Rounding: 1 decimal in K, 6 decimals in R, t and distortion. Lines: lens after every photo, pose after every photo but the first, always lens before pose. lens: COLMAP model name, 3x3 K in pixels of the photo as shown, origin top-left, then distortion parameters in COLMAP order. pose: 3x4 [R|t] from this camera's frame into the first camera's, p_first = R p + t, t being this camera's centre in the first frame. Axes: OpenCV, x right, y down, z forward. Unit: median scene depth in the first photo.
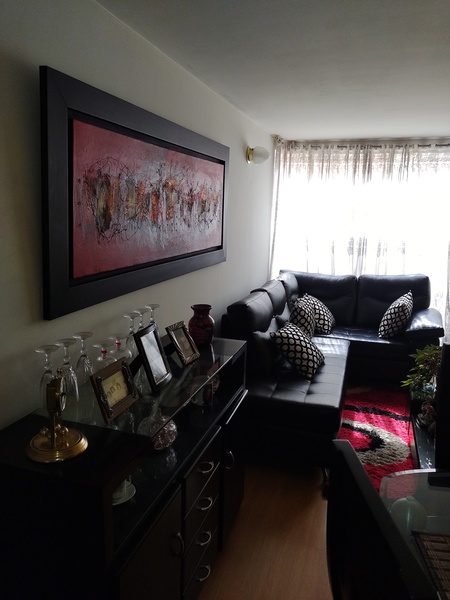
lens RADIAL K [[454.8, 0, 225.0], [0, 454.8, 299.9], [0, 0, 1]] dist [0.014080, 0.001611]
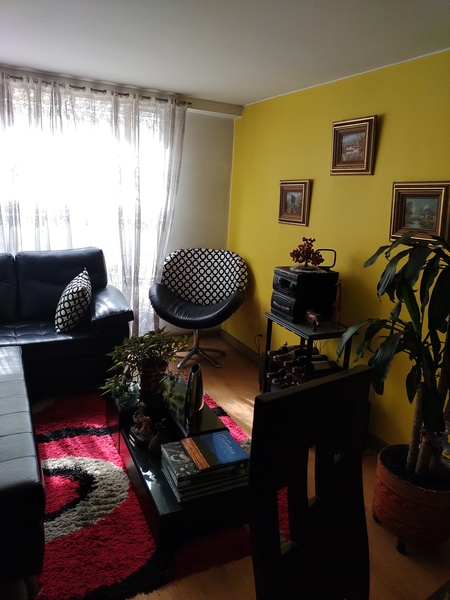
lens RADIAL K [[454.8, 0, 225.2], [0, 454.8, 299.7], [0, 0, 1]] dist [0.014080, 0.001611]
pose [[0.725038, -0.140478, 0.674229, 0.028369], [0.088748, 0.989871, 0.110807, -0.032606], [-0.682966, -0.020503, 0.730162, 0.227244]]
